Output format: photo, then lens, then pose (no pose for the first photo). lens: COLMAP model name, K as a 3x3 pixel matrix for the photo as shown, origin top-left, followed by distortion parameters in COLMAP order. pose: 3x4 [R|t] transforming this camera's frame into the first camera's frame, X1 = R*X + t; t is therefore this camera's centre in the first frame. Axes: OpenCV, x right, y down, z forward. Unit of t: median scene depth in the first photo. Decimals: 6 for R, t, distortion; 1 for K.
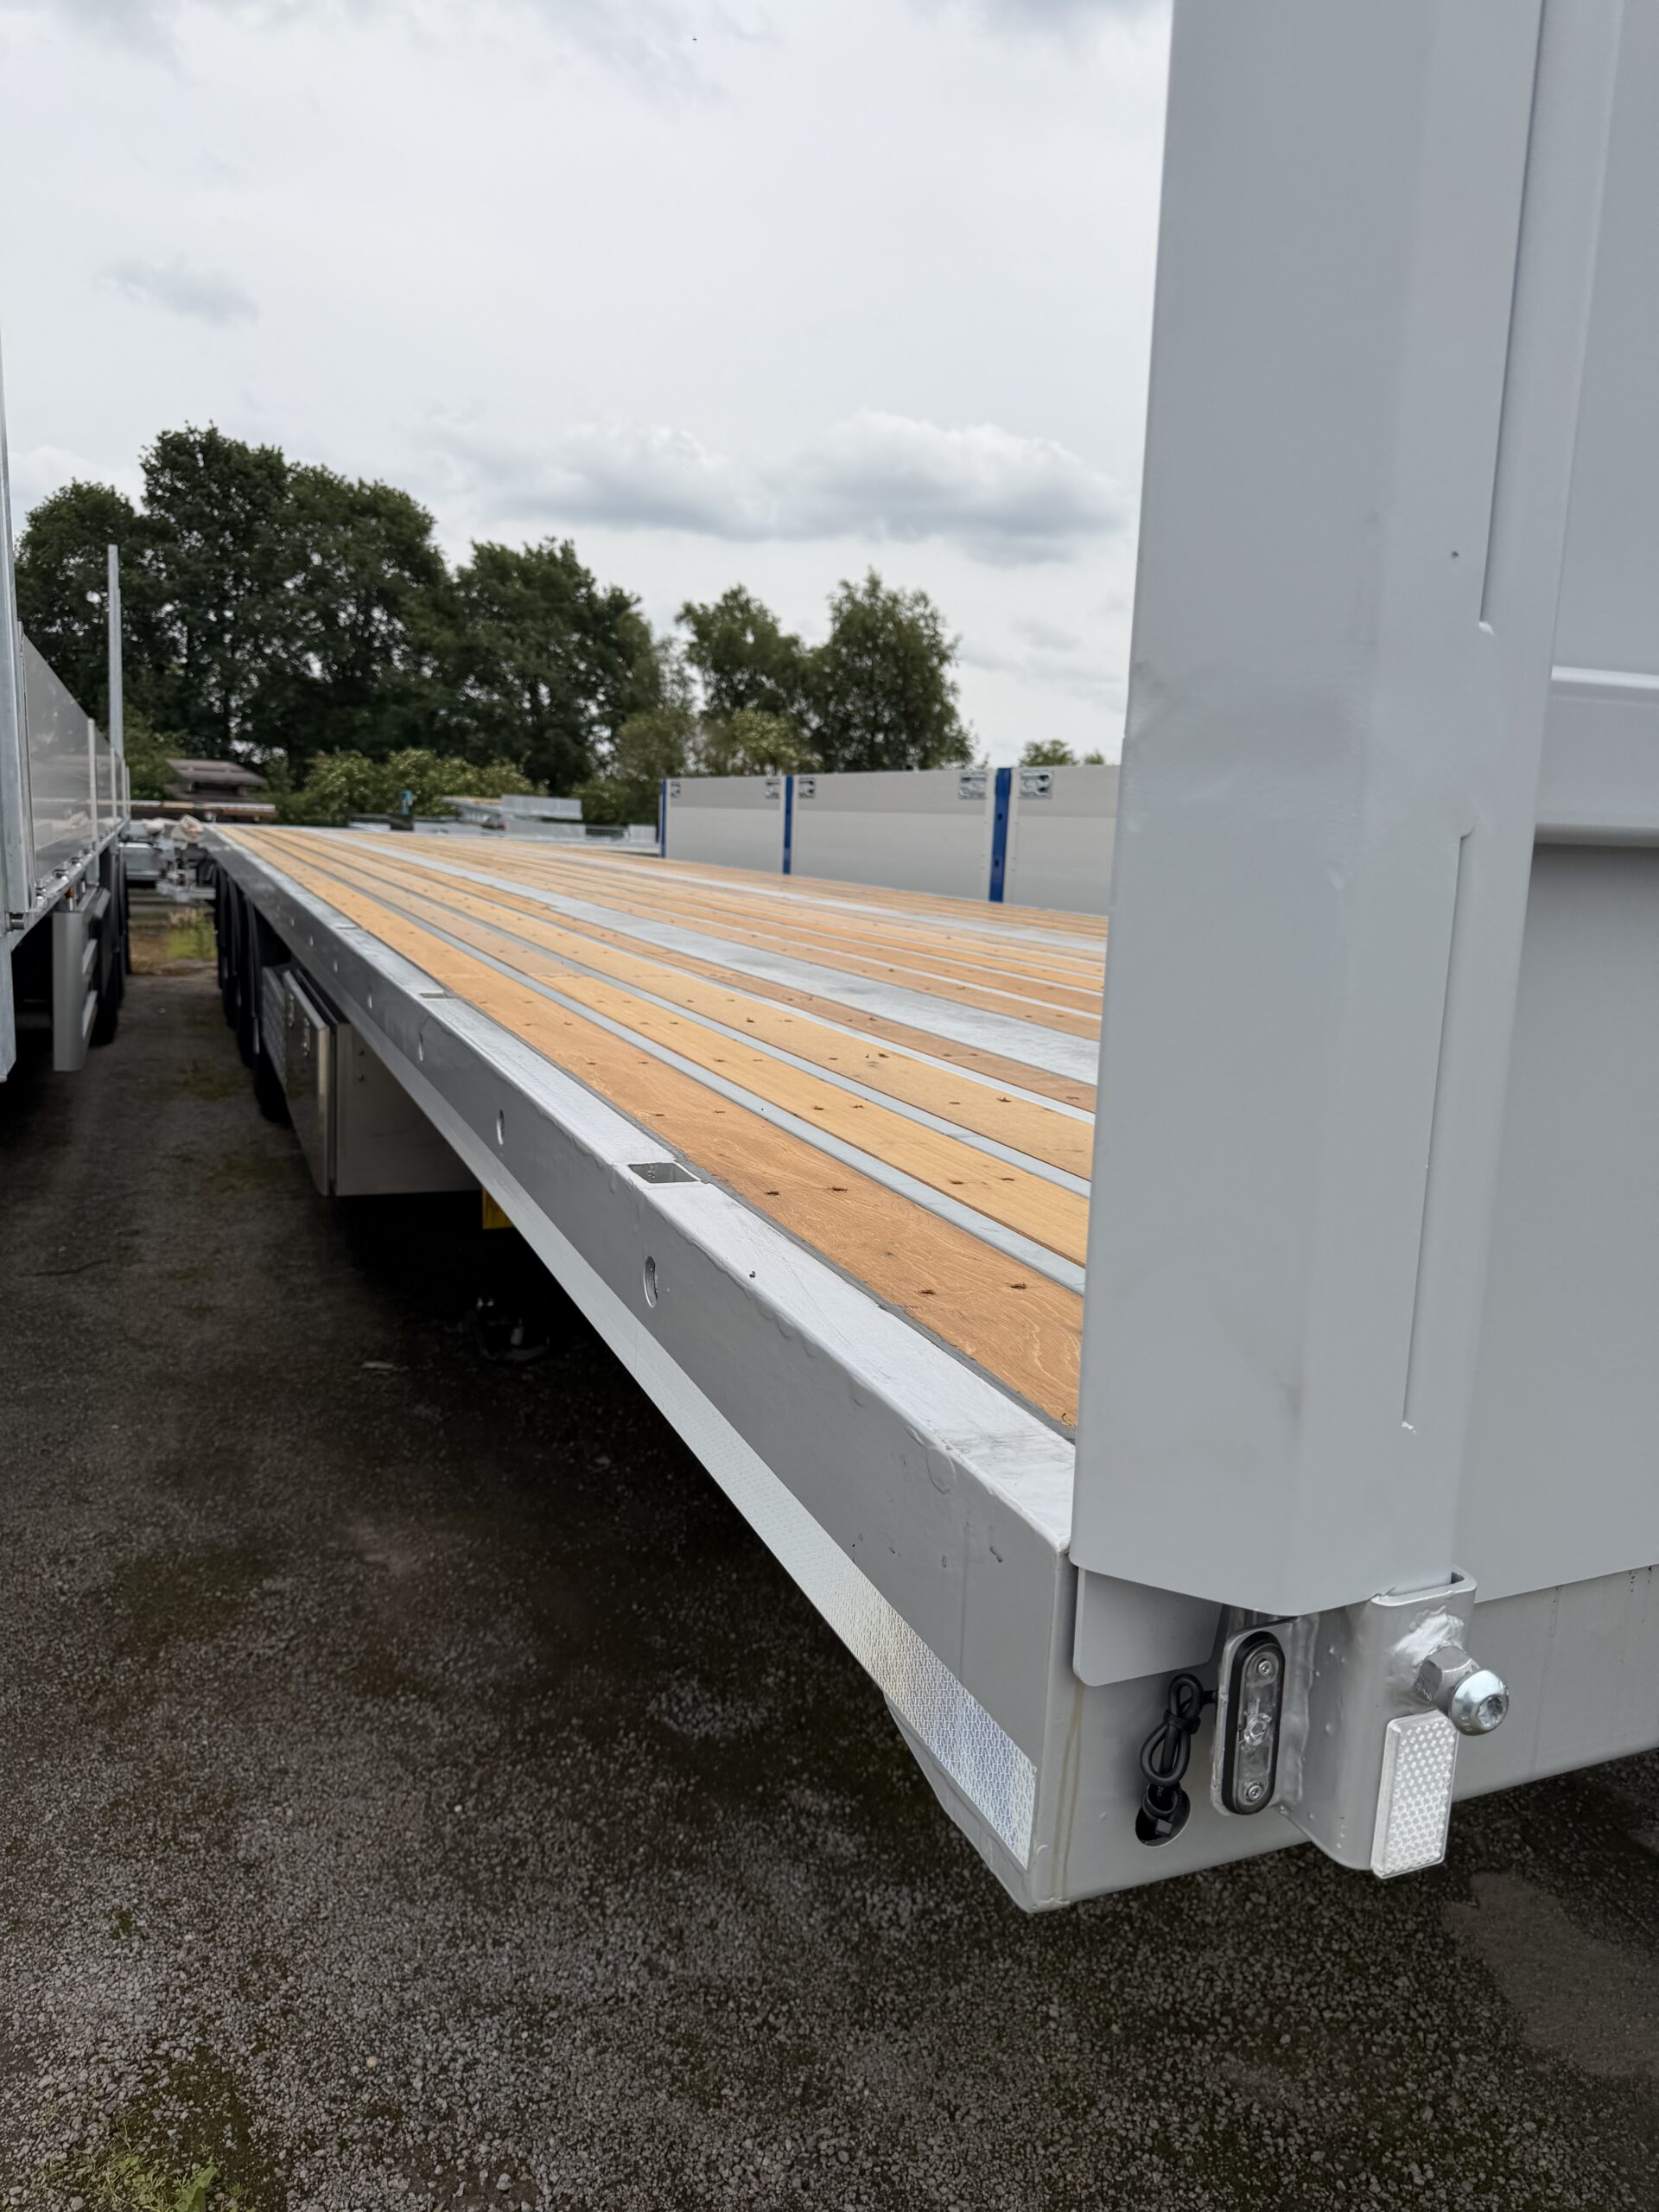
lens RADIAL K [[1567.7, 0, 803.6], [0, 1567.7, 1100.6], [0, 0, 1]] dist [0.134042, -0.245530]
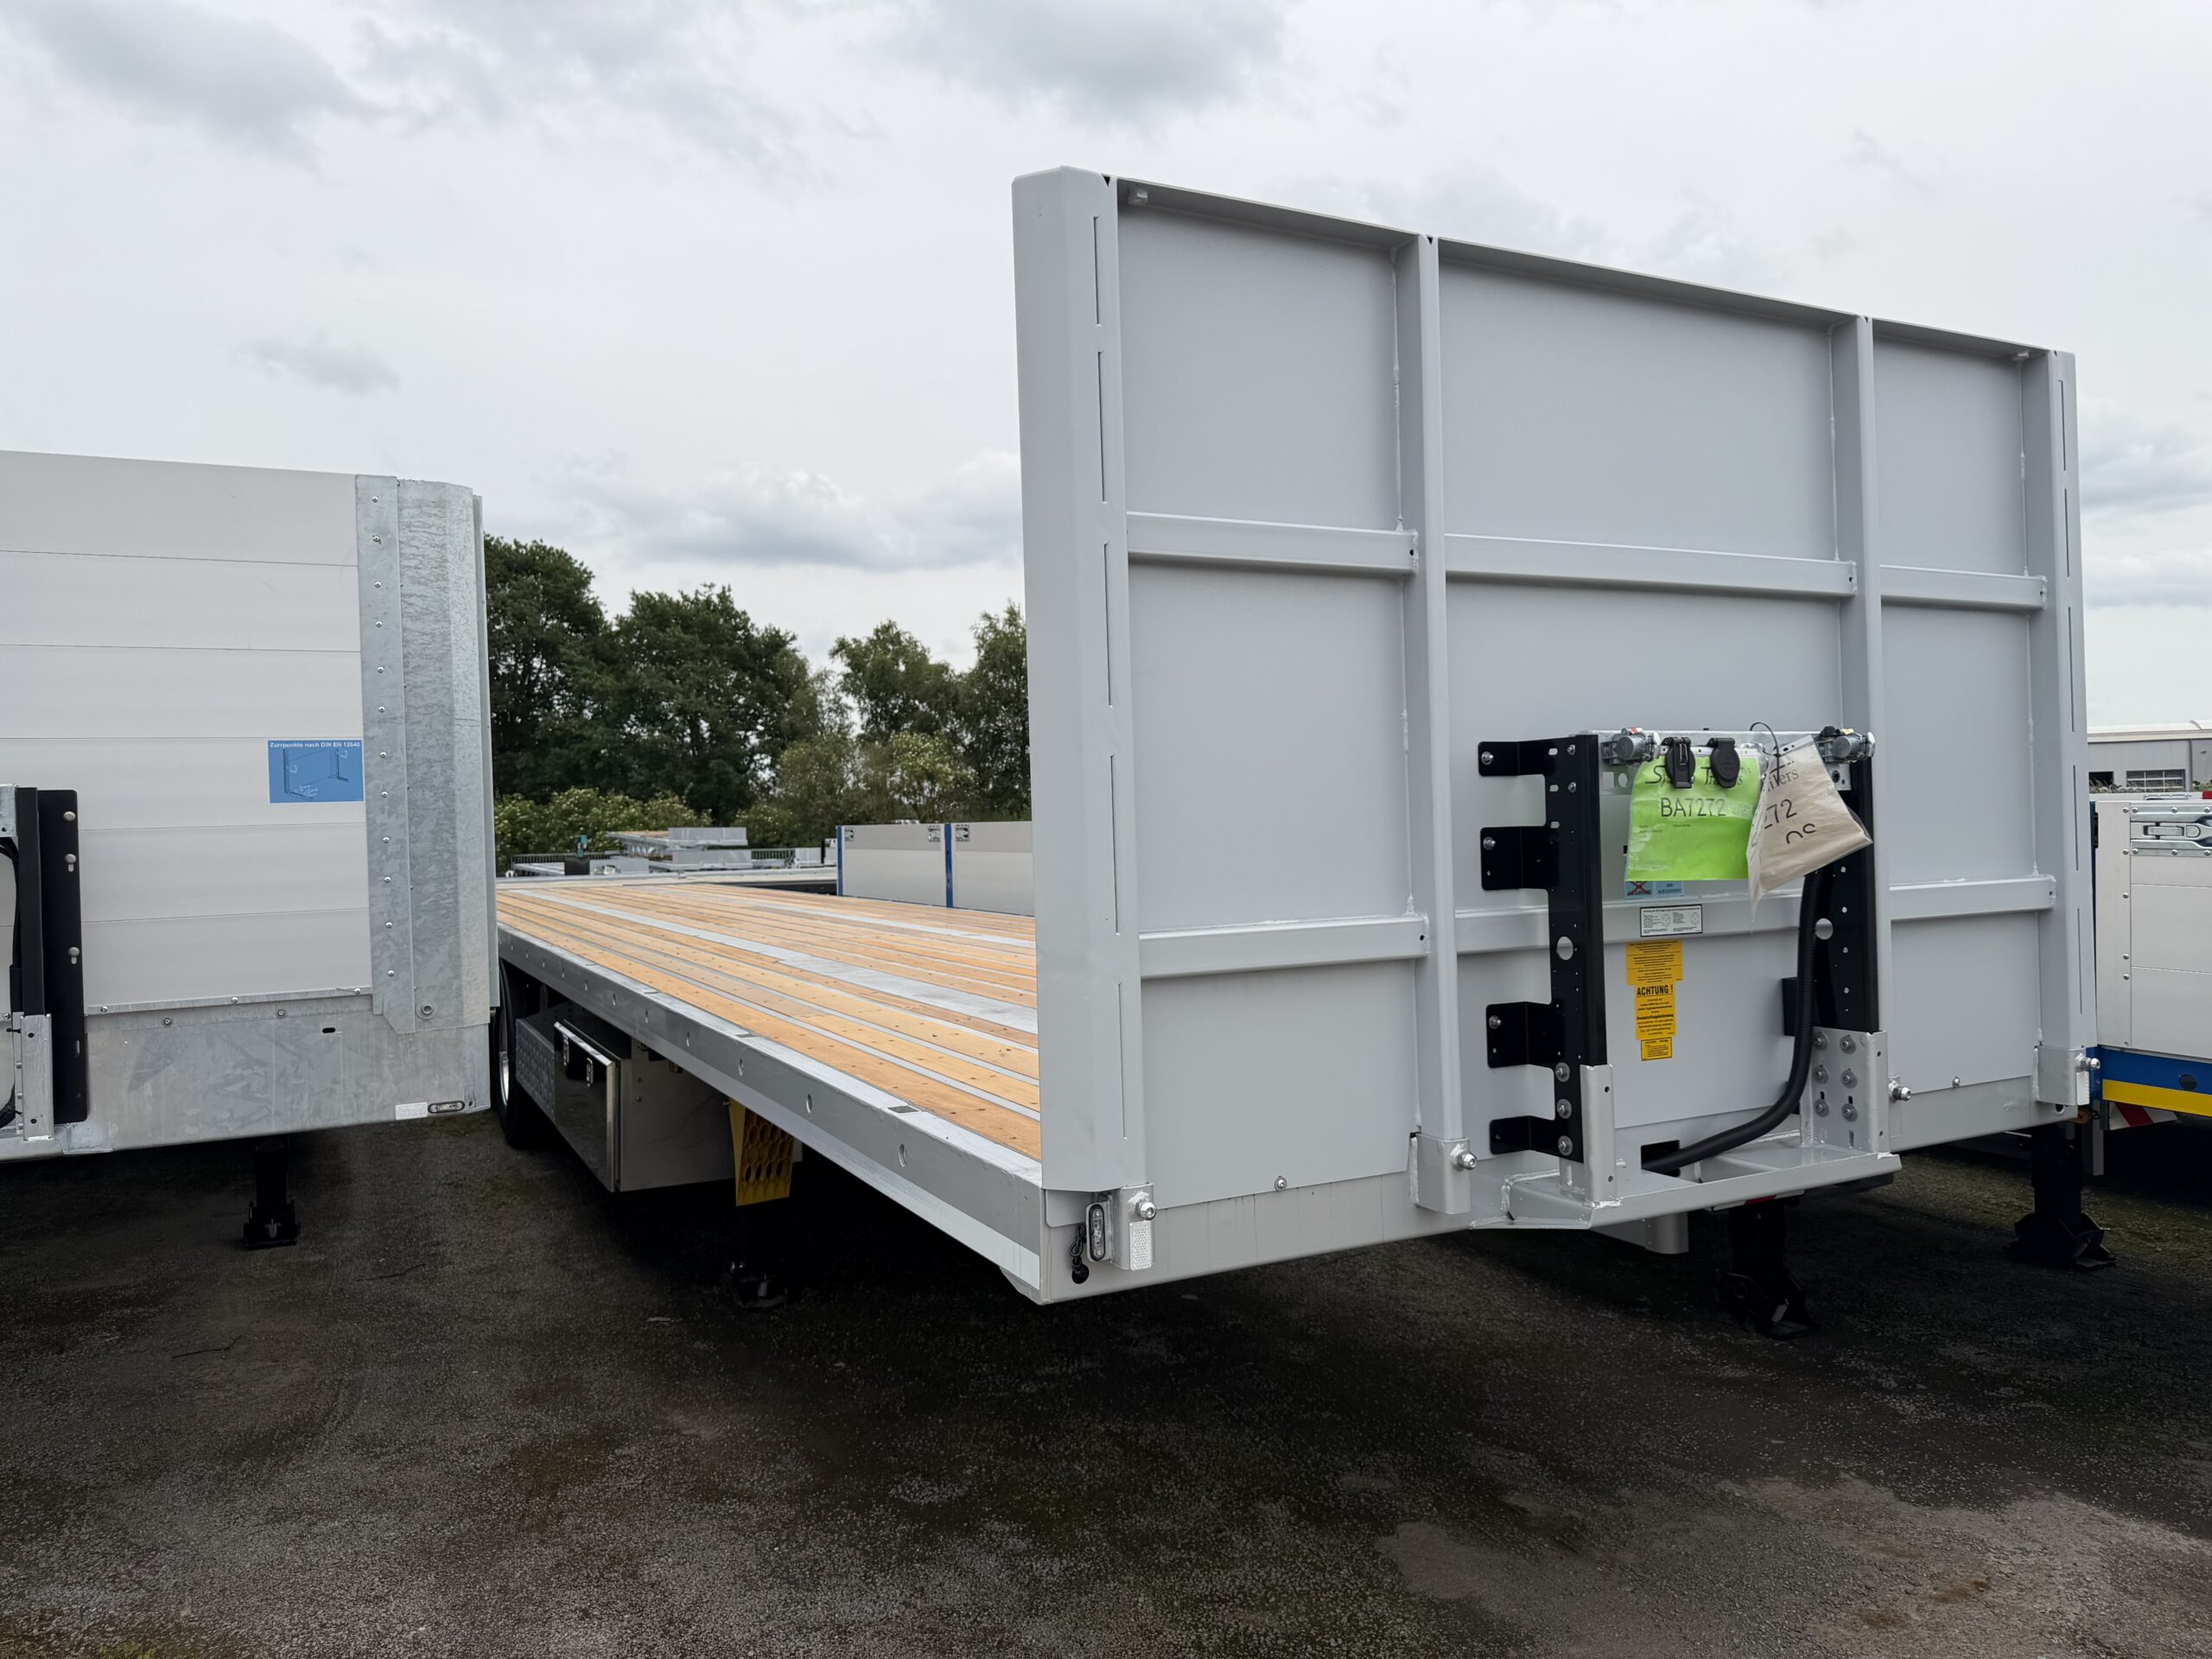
lens RADIAL K [[1567.7, 0, 1117.1], [0, 1567.7, 821.1], [0, 0, 1]] dist [0.134042, -0.245530]
pose [[0.993399, -0.060116, 0.097691, 0.005344], [0.076206, 0.982430, -0.170364, 0.014224], [-0.085733, 0.176684, 0.980527, -0.390054]]
